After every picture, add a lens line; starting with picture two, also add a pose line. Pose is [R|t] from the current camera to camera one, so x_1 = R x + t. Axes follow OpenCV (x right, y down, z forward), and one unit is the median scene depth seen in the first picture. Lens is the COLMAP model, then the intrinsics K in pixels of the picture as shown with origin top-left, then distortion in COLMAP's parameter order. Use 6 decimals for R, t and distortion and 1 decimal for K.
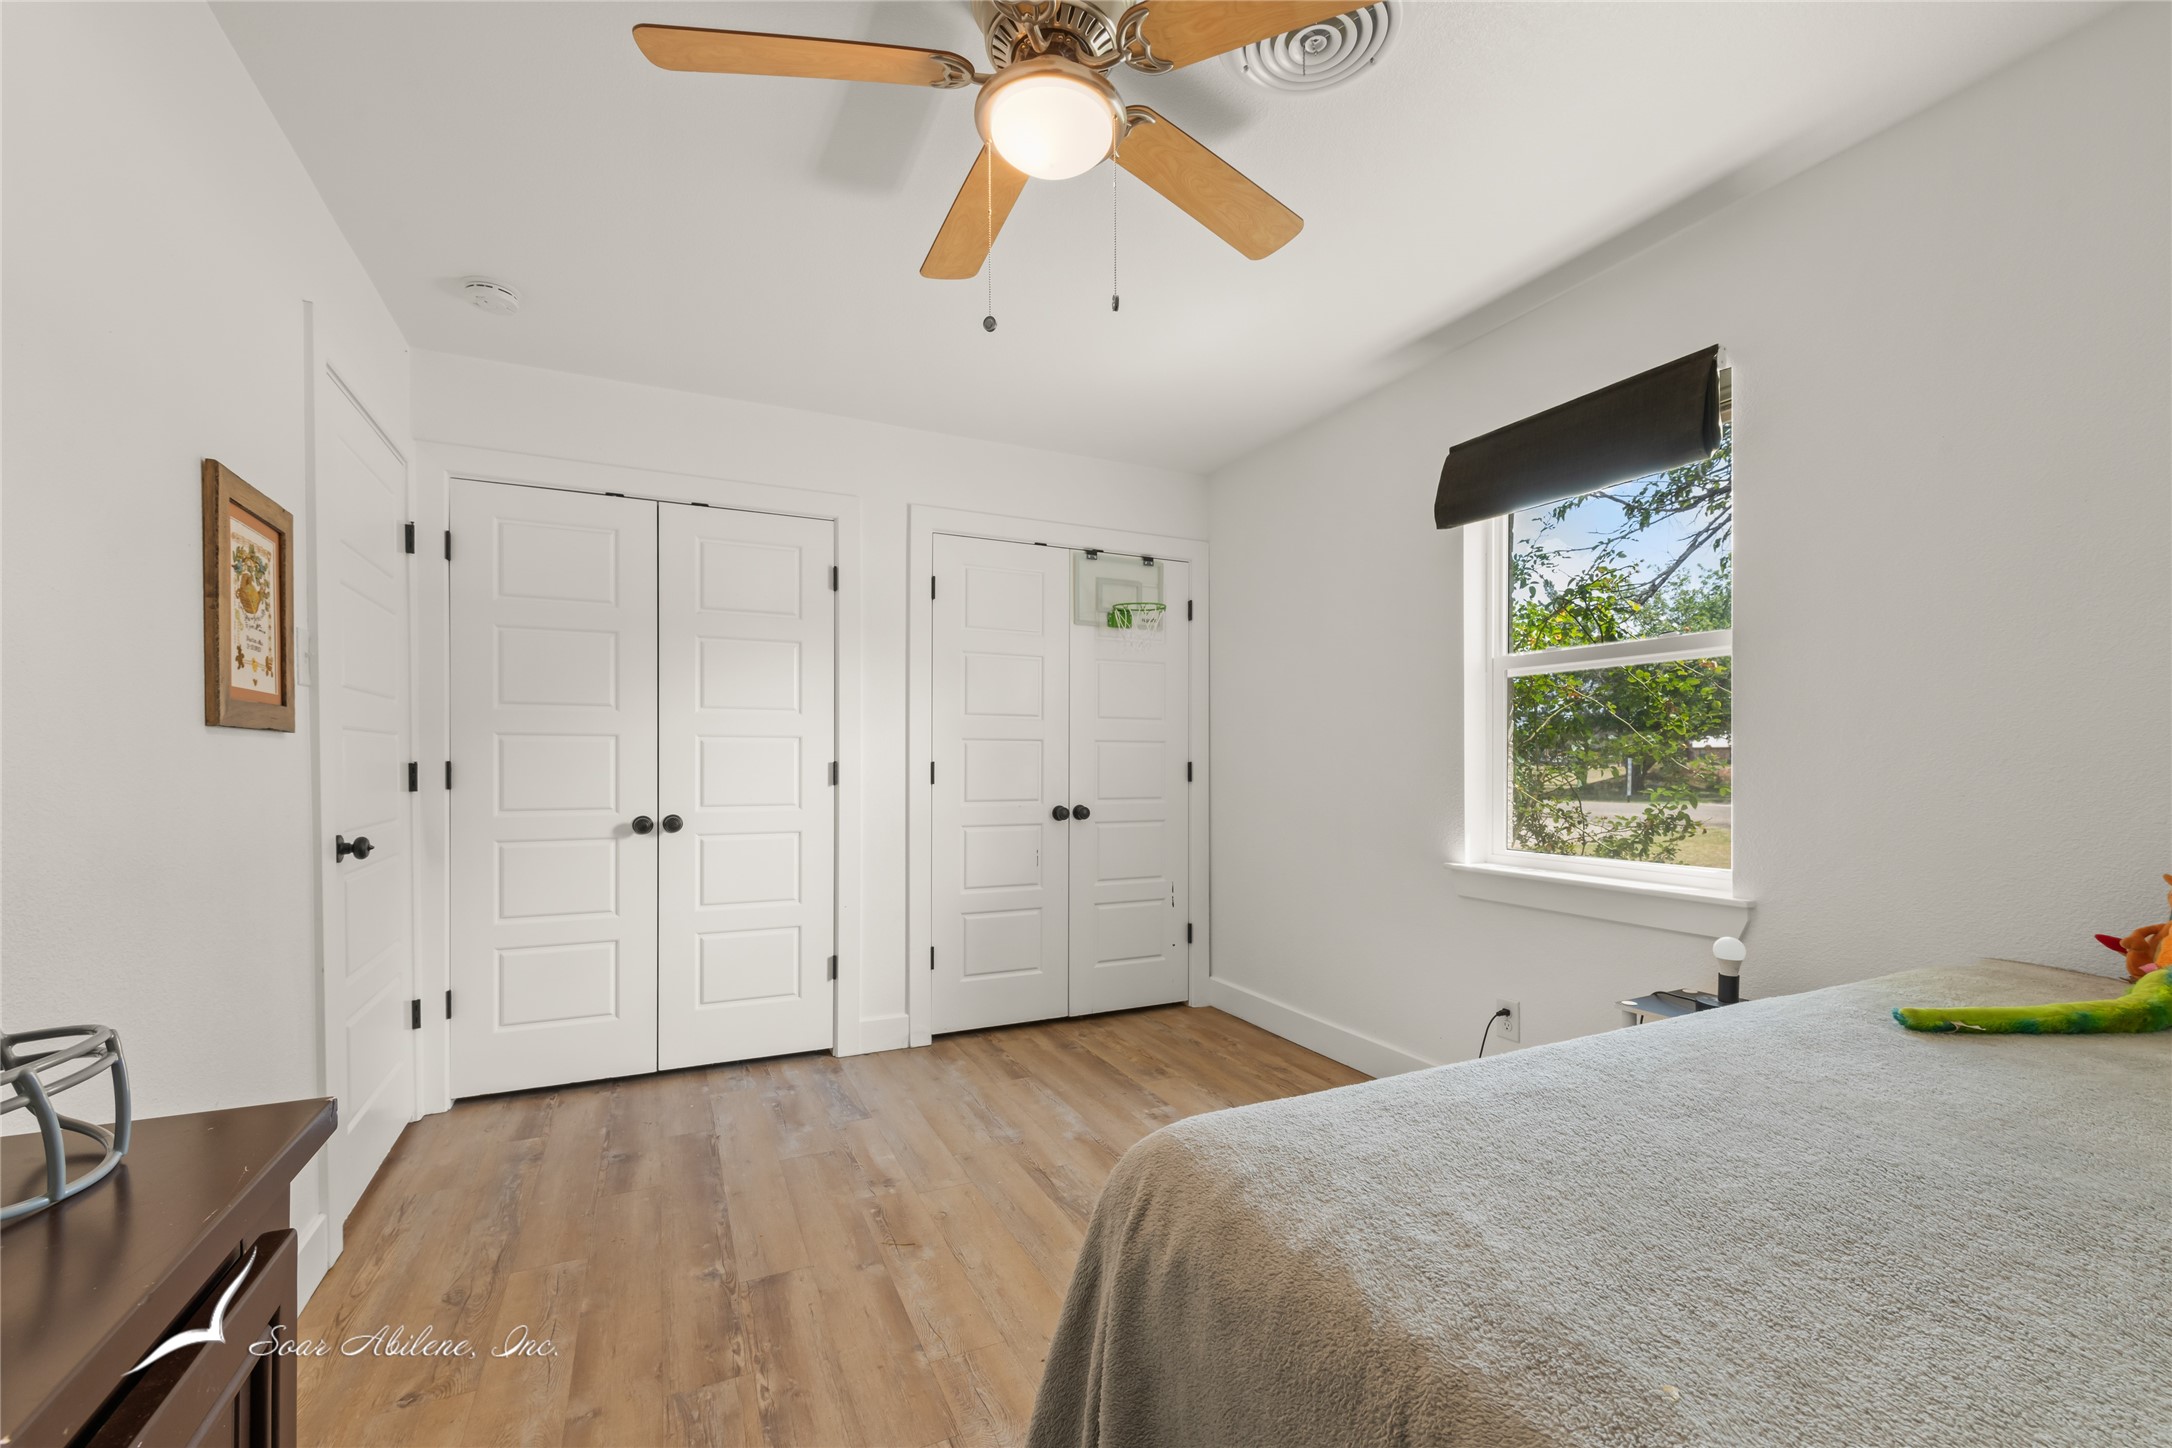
lens RADIAL K [[913.9, 0, 1079.5], [0, 913.9, 711.7], [0, 0, 1]] dist [0.017930, -0.000239]
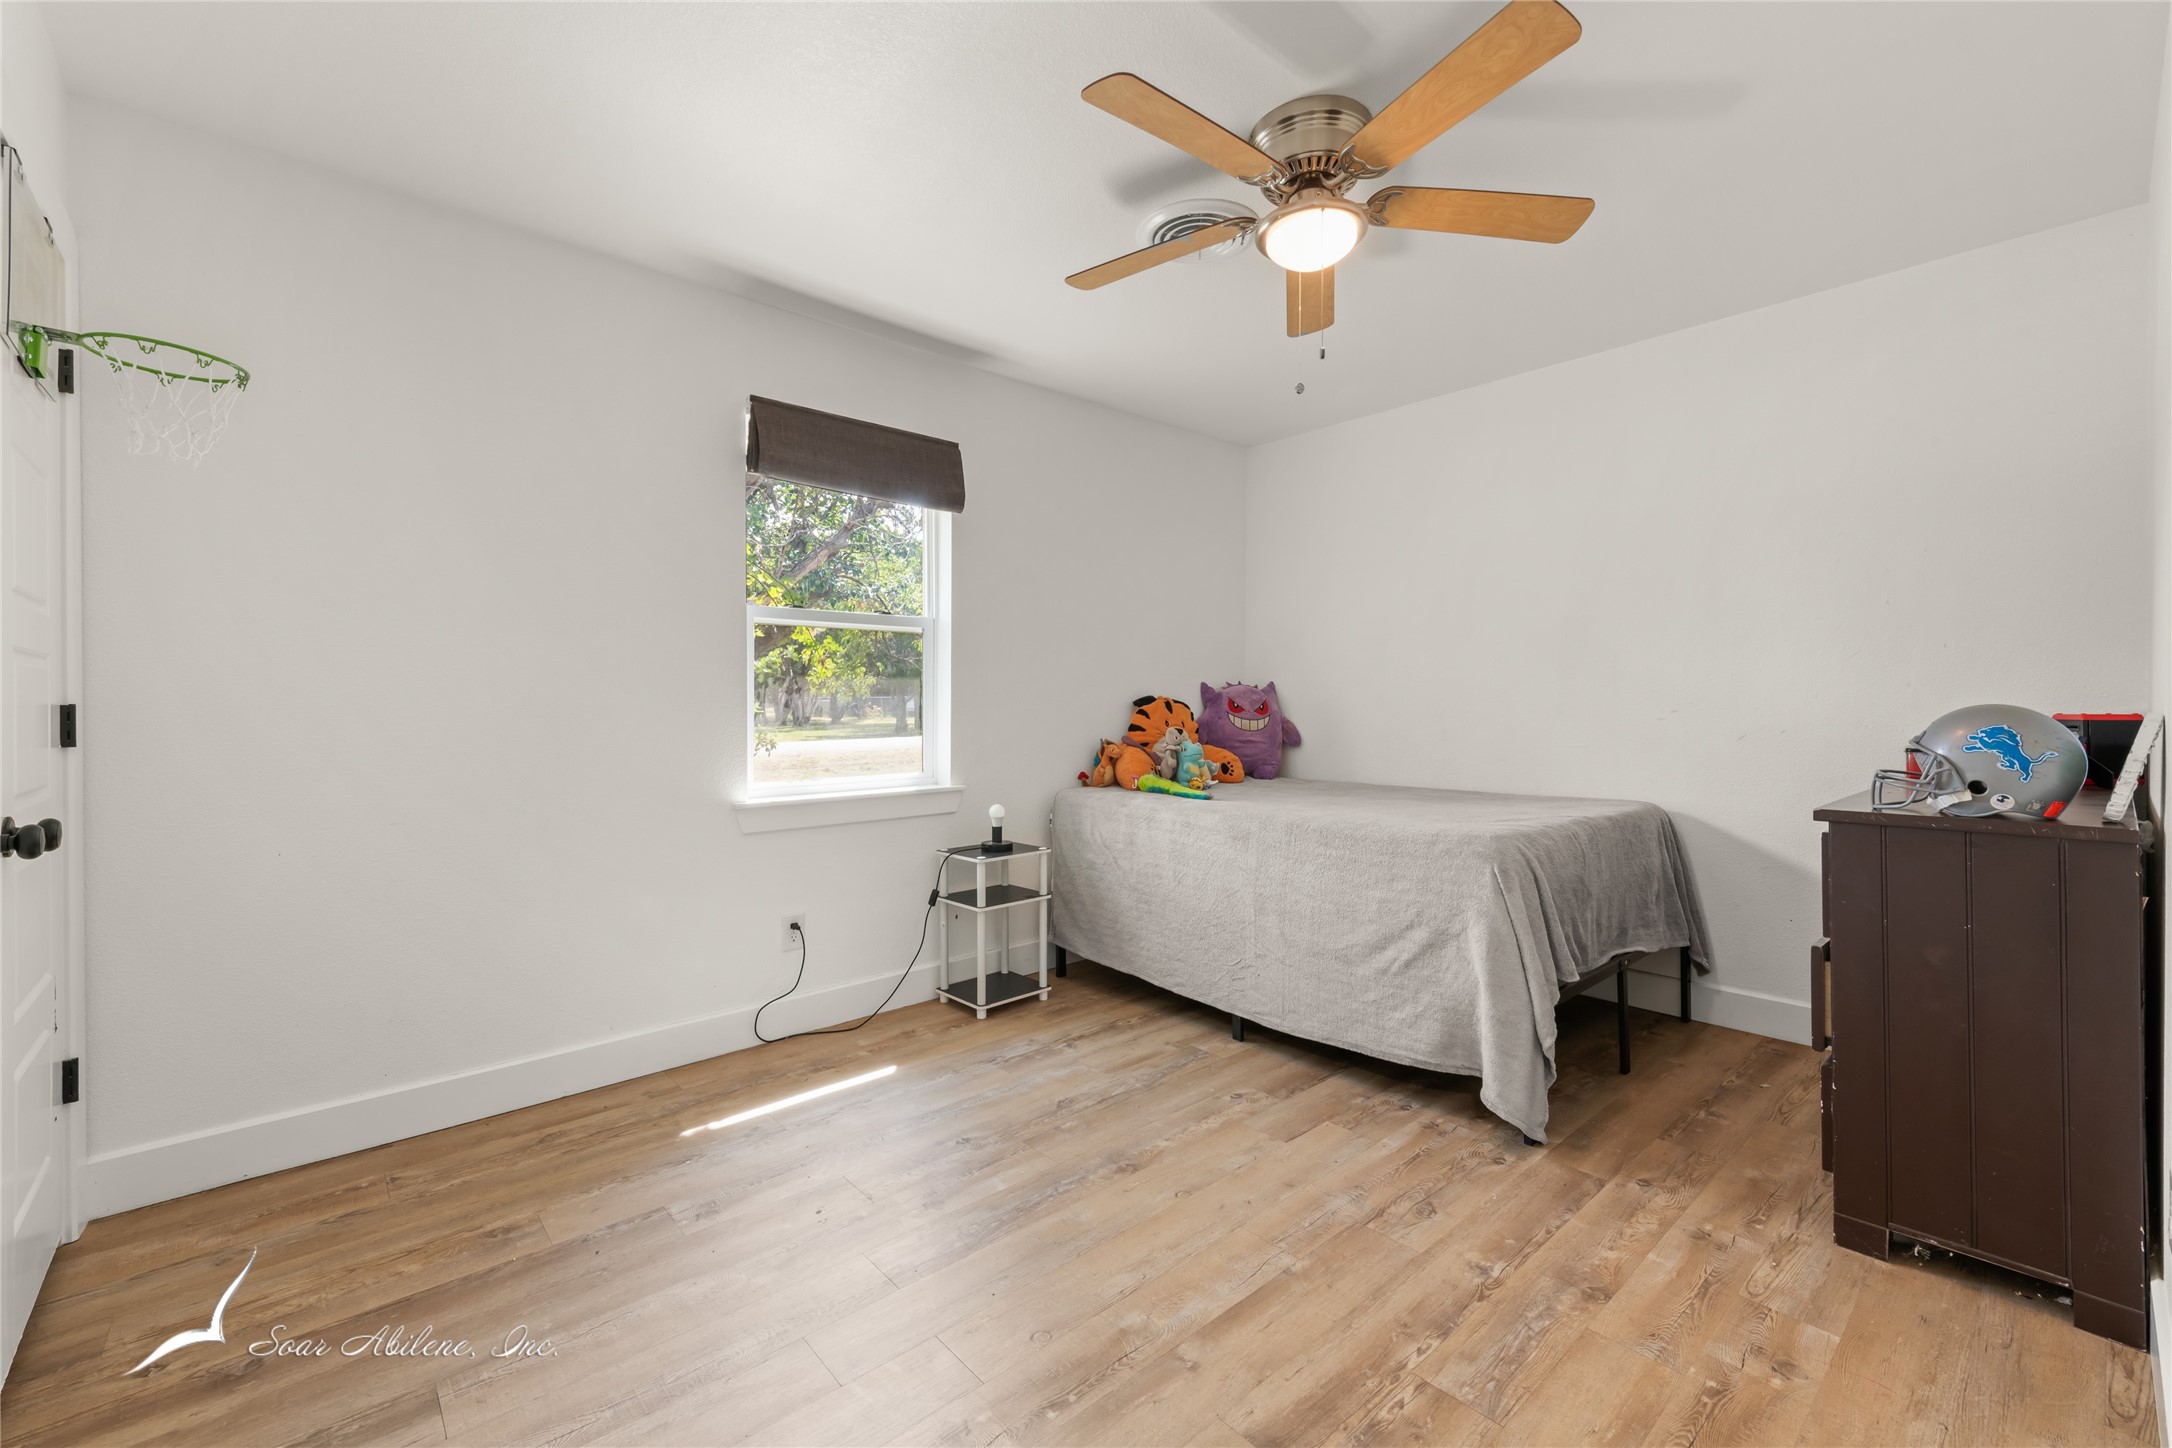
lens RADIAL K [[913.9, 0, 1079.5], [0, 913.9, 711.7], [0, 0, 1]] dist [0.017930, -0.000239]
pose [[-0.292296, -0.002129, 0.956325, -0.950865], [-0.047344, 0.998804, -0.012247, 0.083250], [-0.955155, -0.048856, -0.292047, 1.362897]]
